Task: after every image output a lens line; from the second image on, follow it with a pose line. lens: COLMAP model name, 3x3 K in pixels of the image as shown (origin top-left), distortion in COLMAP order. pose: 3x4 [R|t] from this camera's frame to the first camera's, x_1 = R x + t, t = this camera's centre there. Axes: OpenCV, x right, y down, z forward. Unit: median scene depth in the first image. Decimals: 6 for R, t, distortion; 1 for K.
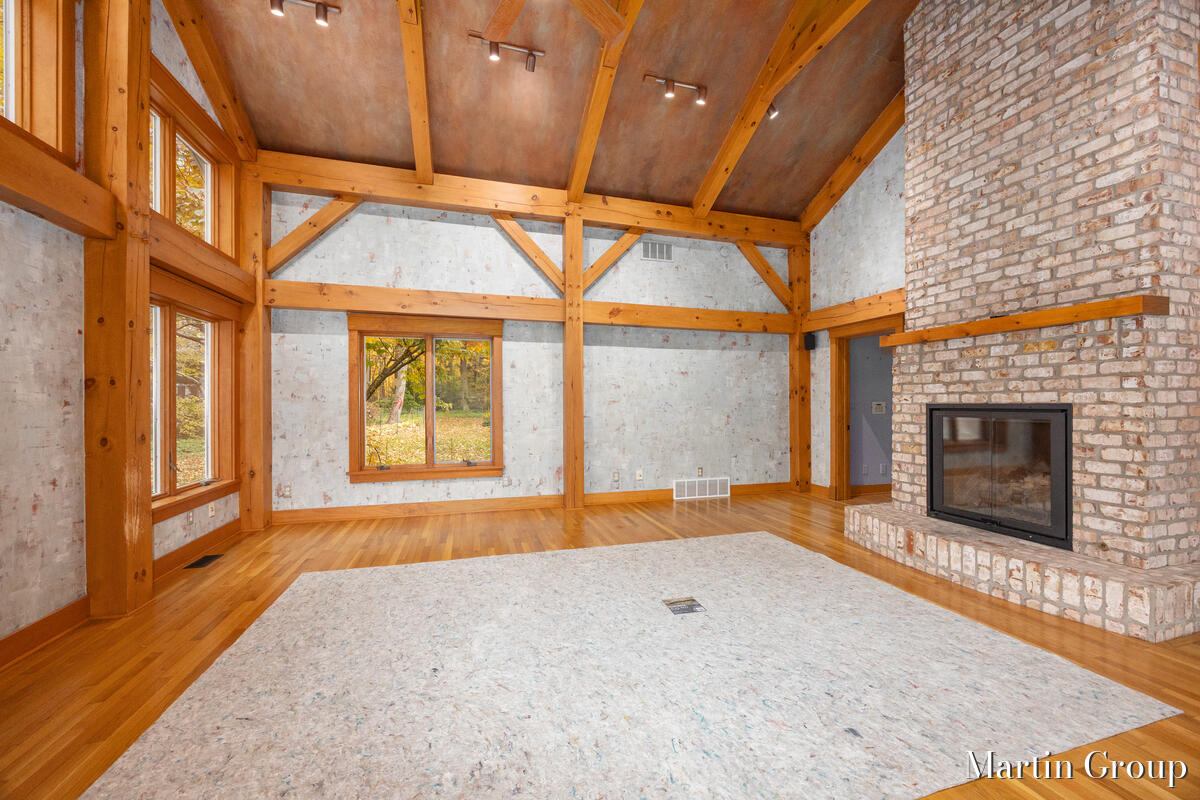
lens RADIAL K [[465.4, 0, 607.8], [0, 465.4, 396.9], [0, 0, 1]] dist [0.000088, -0.000216]
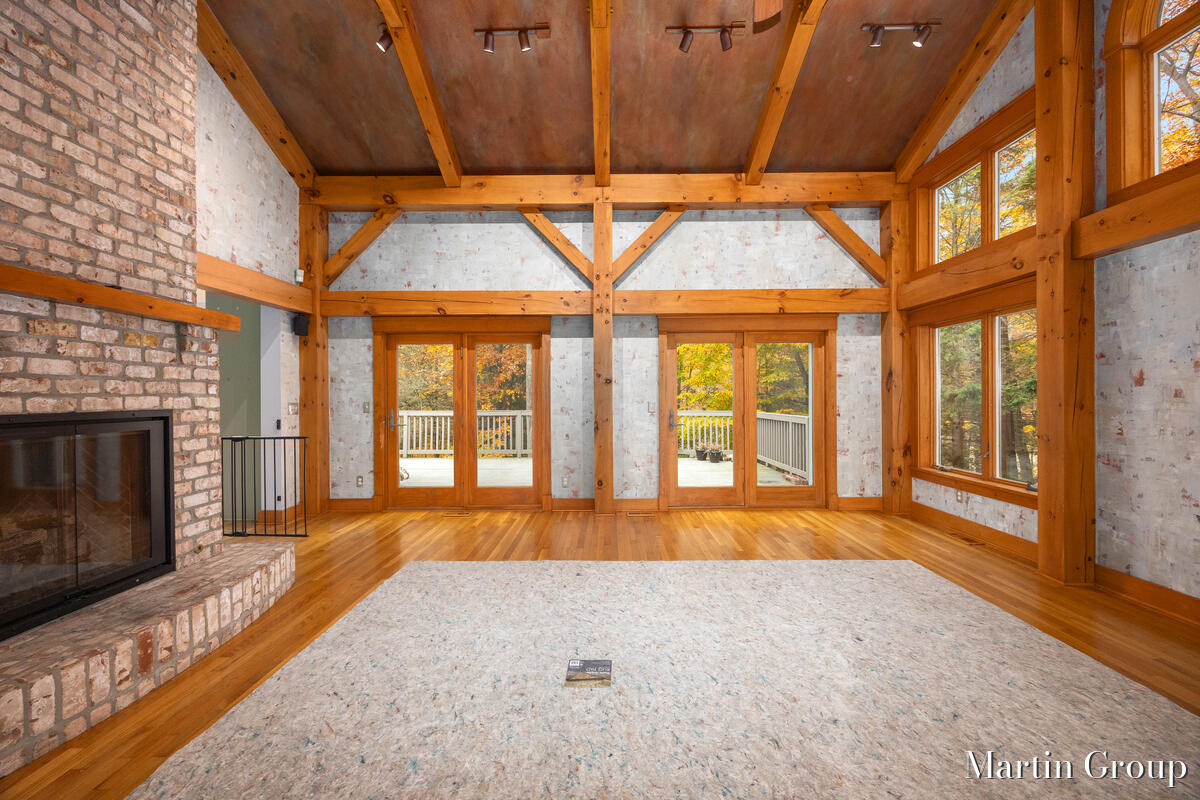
lens RADIAL K [[465.4, 0, 607.8], [0, 465.4, 396.9], [0, 0, 1]] dist [0.000088, -0.000216]
pose [[-0.958853, 0.008783, 0.283766, -0.079914], [0.005998, 0.999925, -0.010682, 0.004661], [-0.283839, -0.008540, -0.958834, 1.613517]]
